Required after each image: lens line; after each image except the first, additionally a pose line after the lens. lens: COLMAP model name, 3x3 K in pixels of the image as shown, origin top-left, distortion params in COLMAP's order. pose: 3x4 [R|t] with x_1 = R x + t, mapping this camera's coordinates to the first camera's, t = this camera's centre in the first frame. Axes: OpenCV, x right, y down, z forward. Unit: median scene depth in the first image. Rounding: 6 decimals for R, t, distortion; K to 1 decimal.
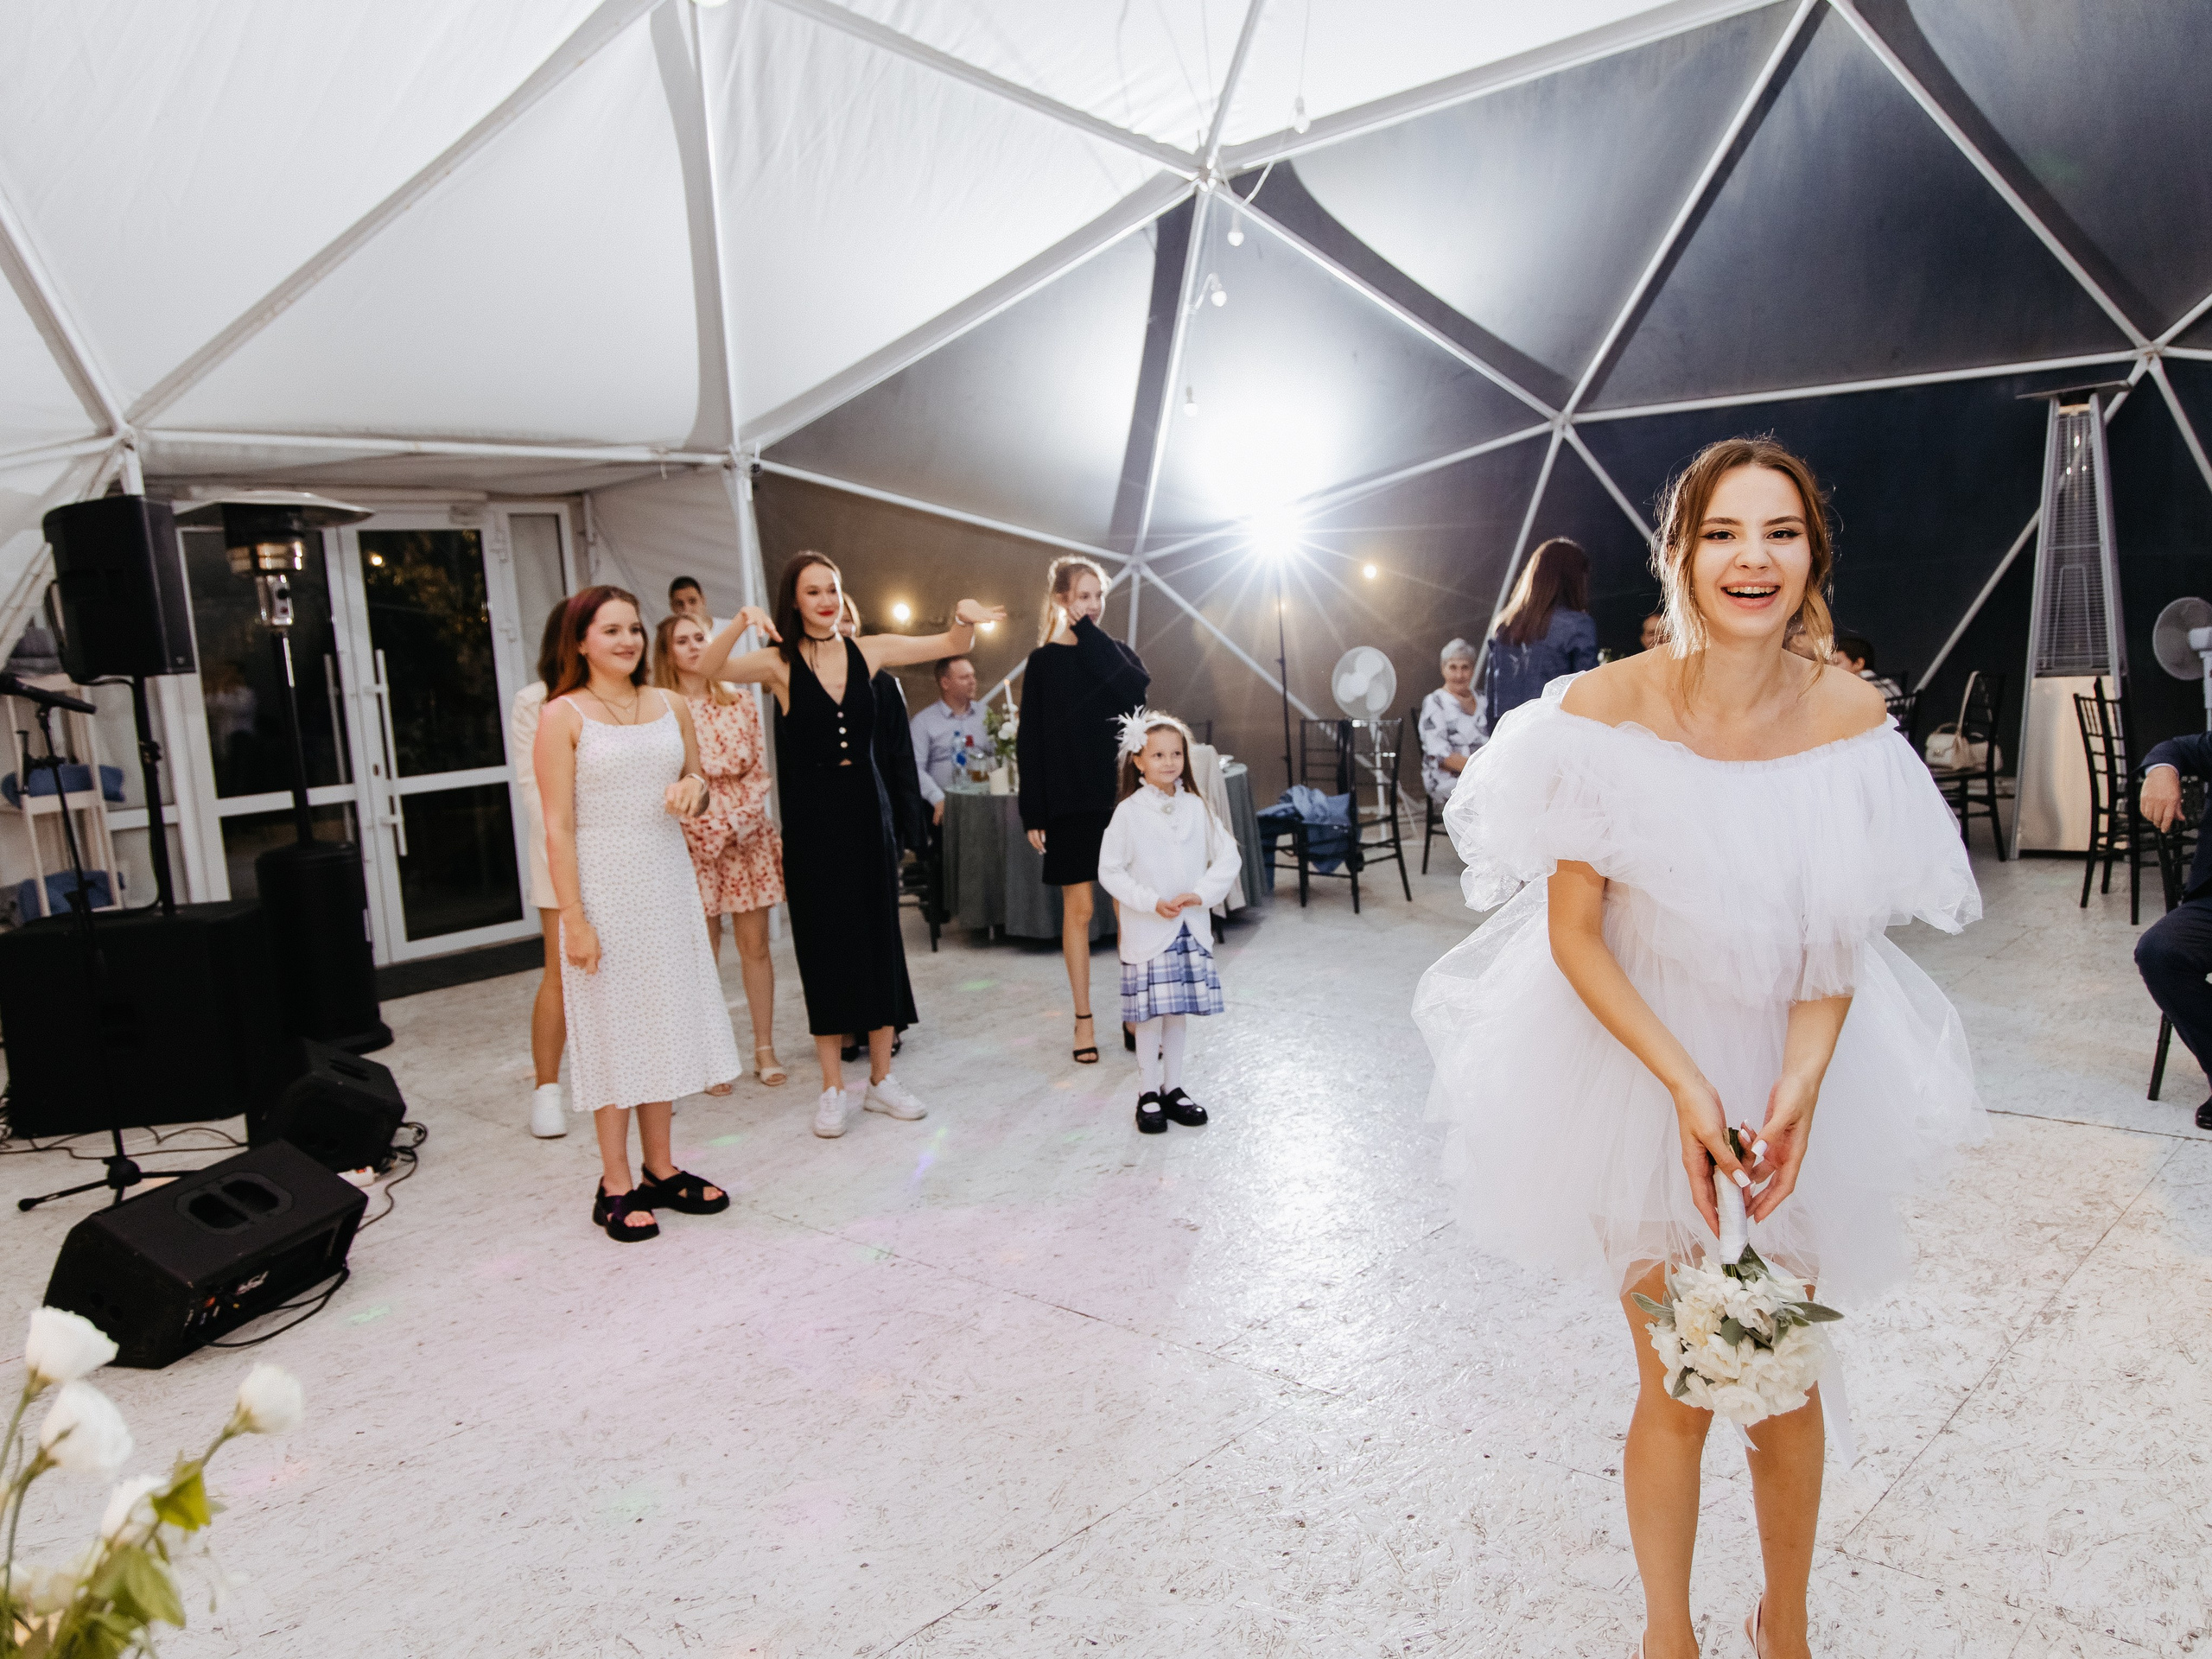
lens RADIAL K [[1650.5, 0, 1106.0], [0, 1650.5, 829.5], [0, 0, 1]] dist [0.007719, 0.000229]
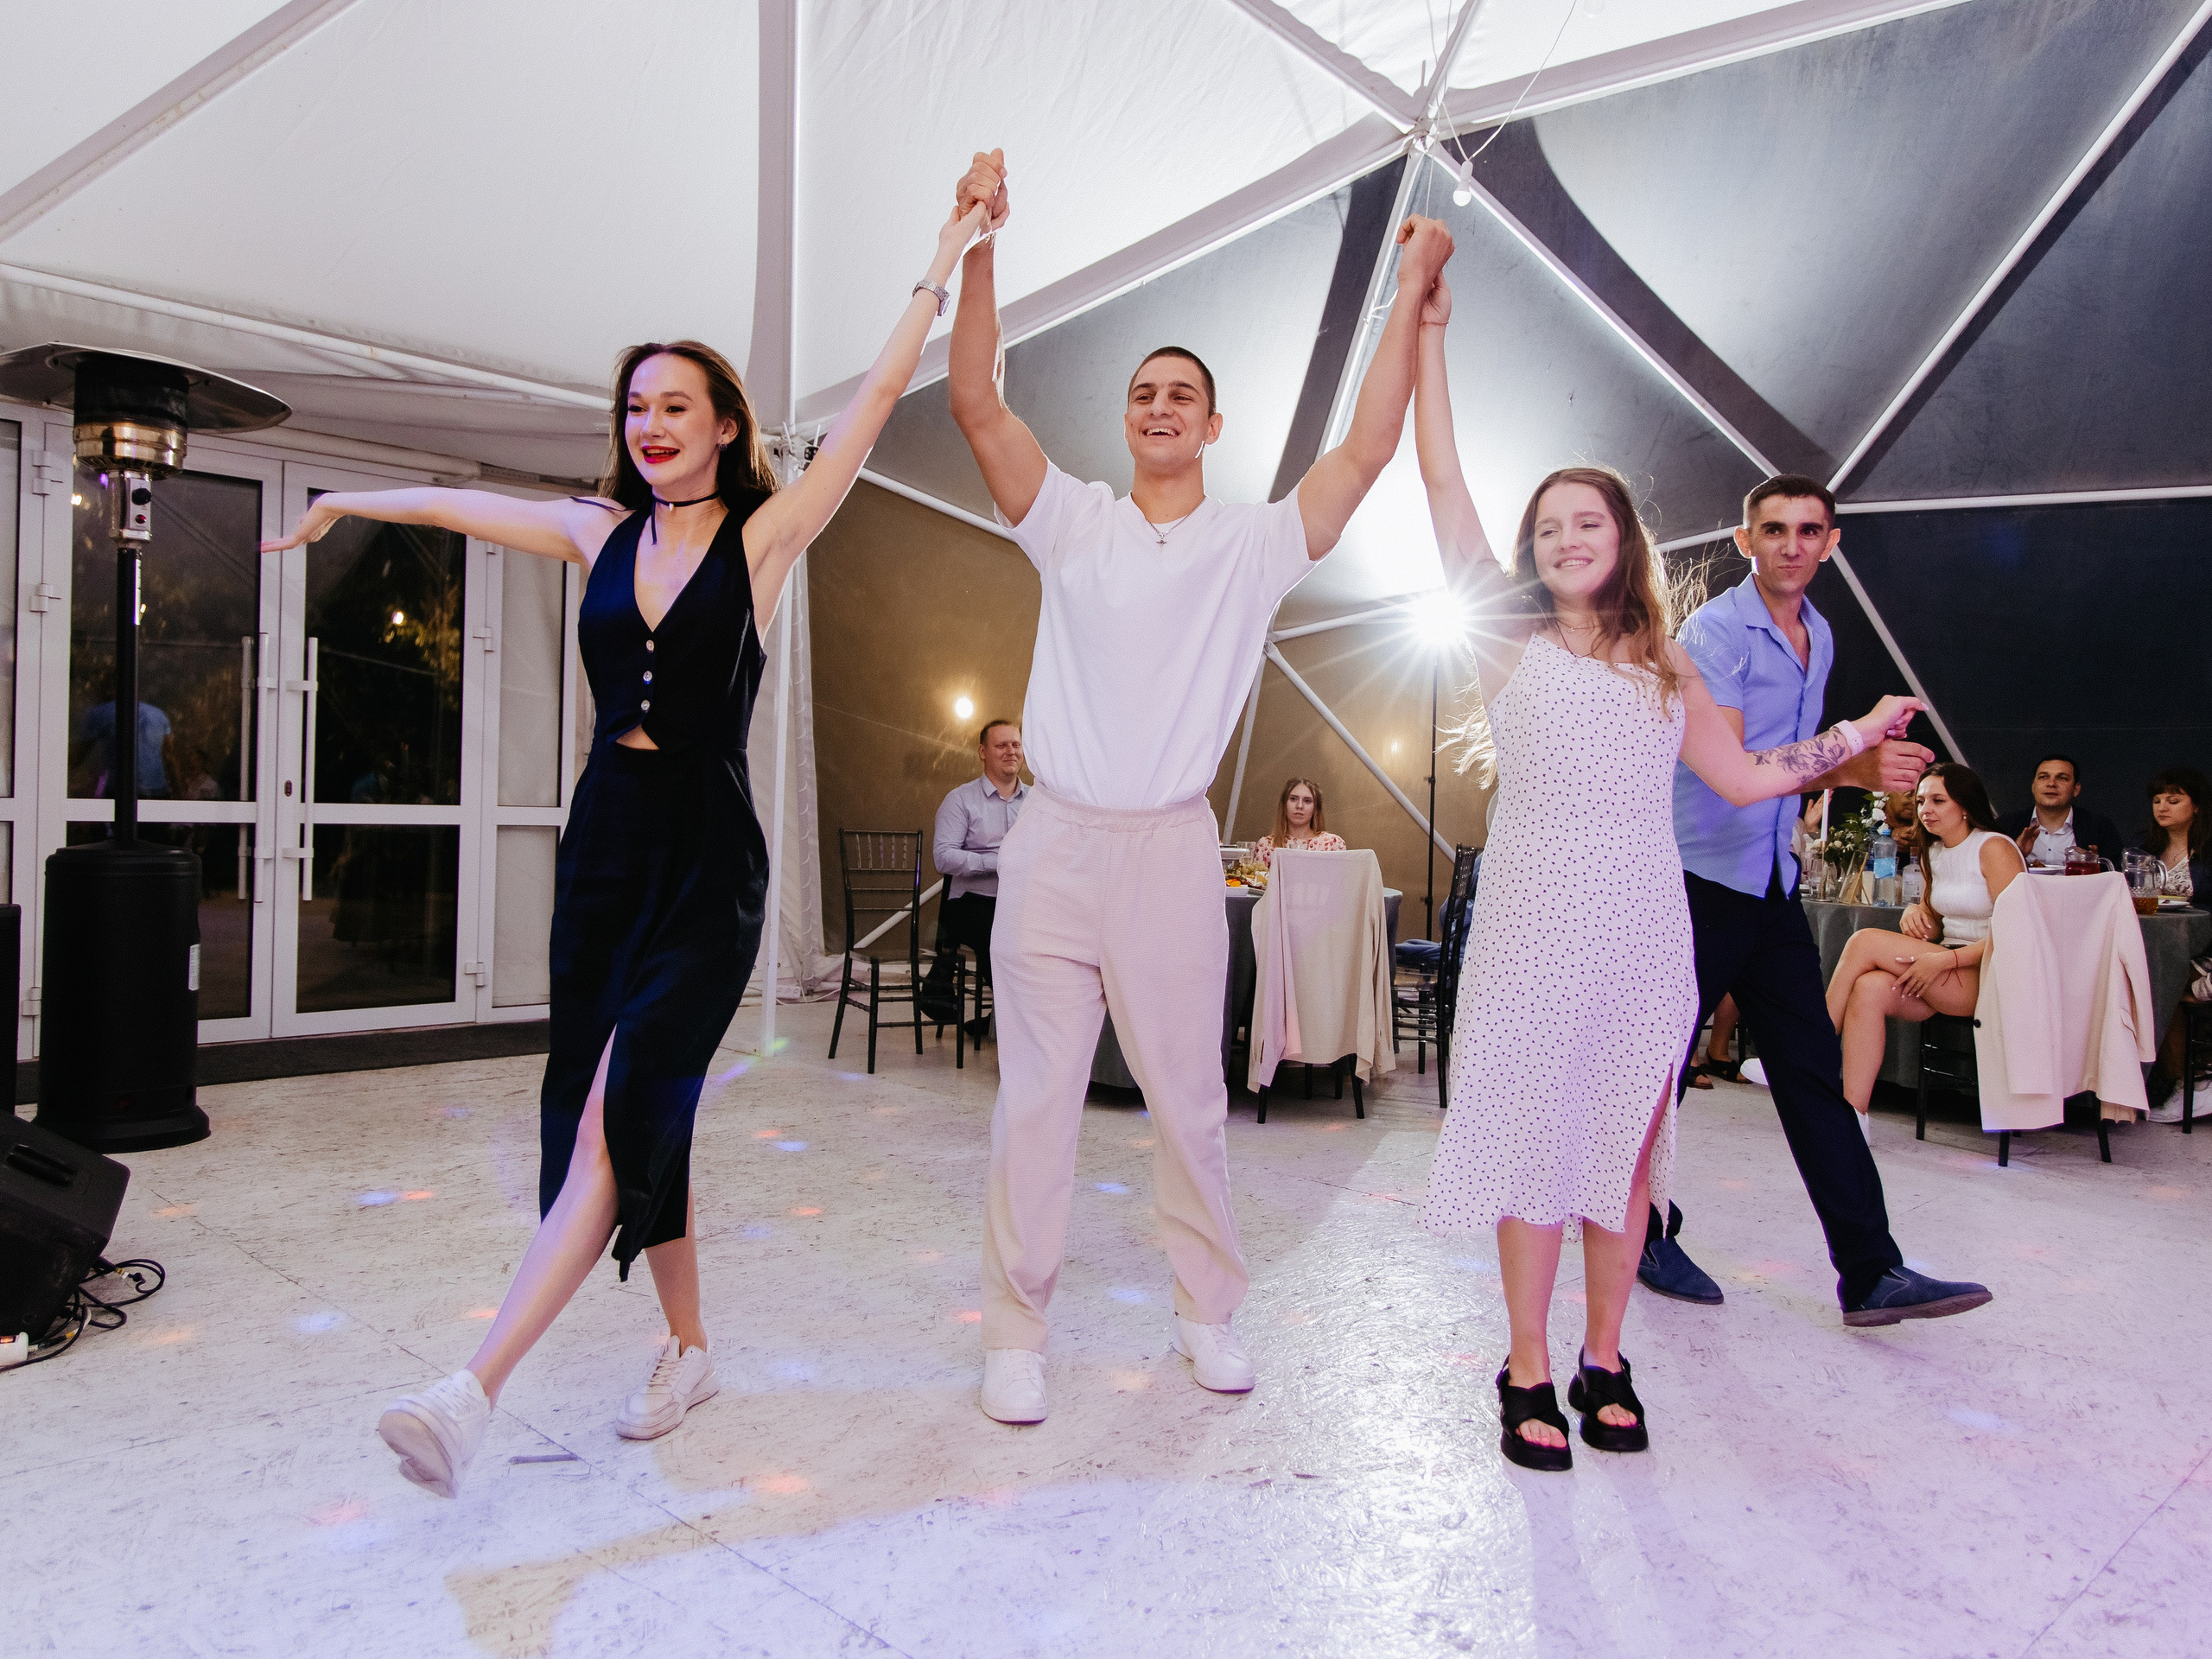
lens RADIAL K [[1650.5, 0, 1106.0], [0, 1650.5, 829.5], [0, 0, 1]] dist [0.007719, 0.000229]
pose [[0.994987, 0.096871, -0.024856, -0.037455], [-0.098982, 0.989397, -0.106283, 0.031055], [0.014297, 0.108210, 0.994025, 0.250754]]
